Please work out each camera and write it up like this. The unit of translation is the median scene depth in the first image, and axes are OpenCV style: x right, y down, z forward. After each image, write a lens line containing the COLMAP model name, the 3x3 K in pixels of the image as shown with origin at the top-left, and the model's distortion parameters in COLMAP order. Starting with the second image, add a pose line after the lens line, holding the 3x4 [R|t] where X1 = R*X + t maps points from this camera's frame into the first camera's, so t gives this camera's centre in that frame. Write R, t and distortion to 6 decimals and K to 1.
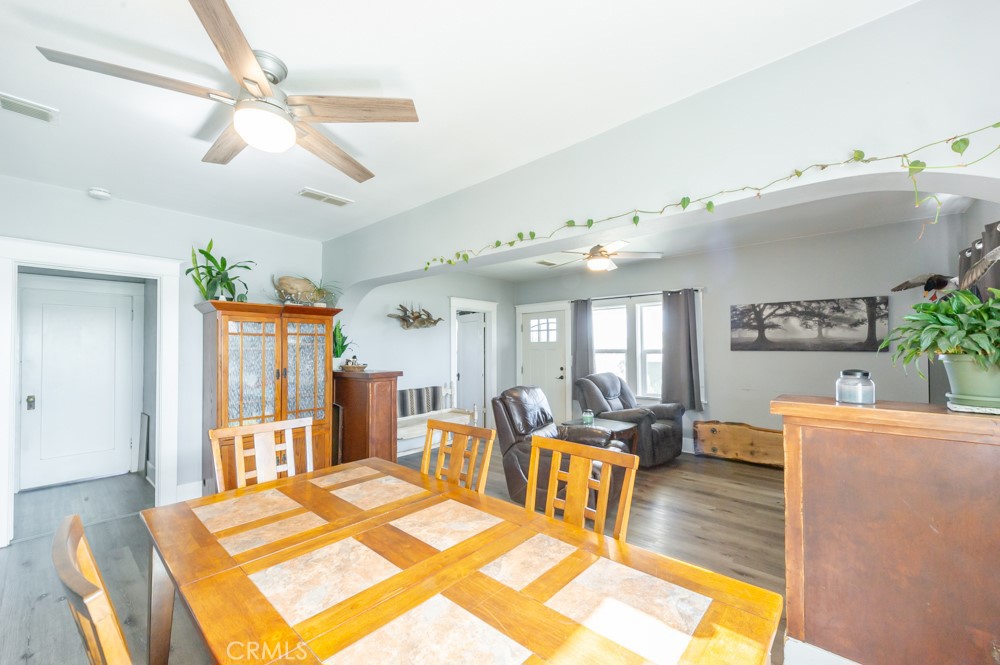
lens RADIAL K [[395.6, 0, 500.8], [0, 395.6, 341.8], [0, 0, 1]] dist [0.008590, -0.001760]
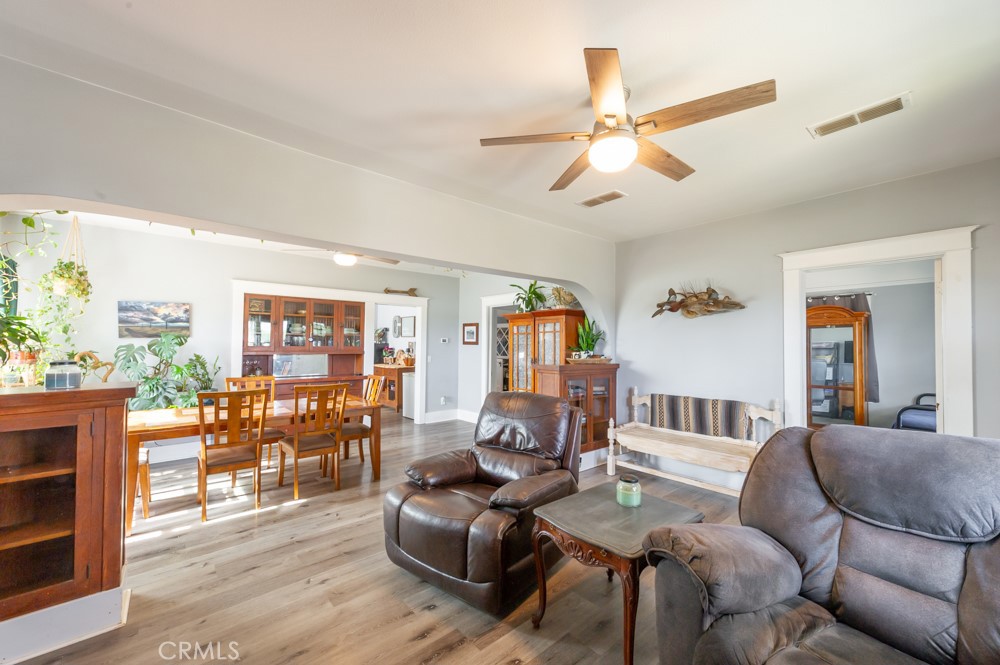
lens RADIAL K [[395.6, 0, 496.1], [0, 395.6, 335.2], [0, 0, 1]] dist [0.008590, -0.001760]
pose [[-0.120586, -0.020268, -0.992496, 0.662158], [0.025298, 0.999404, -0.023483, 0.011220], [0.992381, -0.027940, -0.120001, 0.844938]]
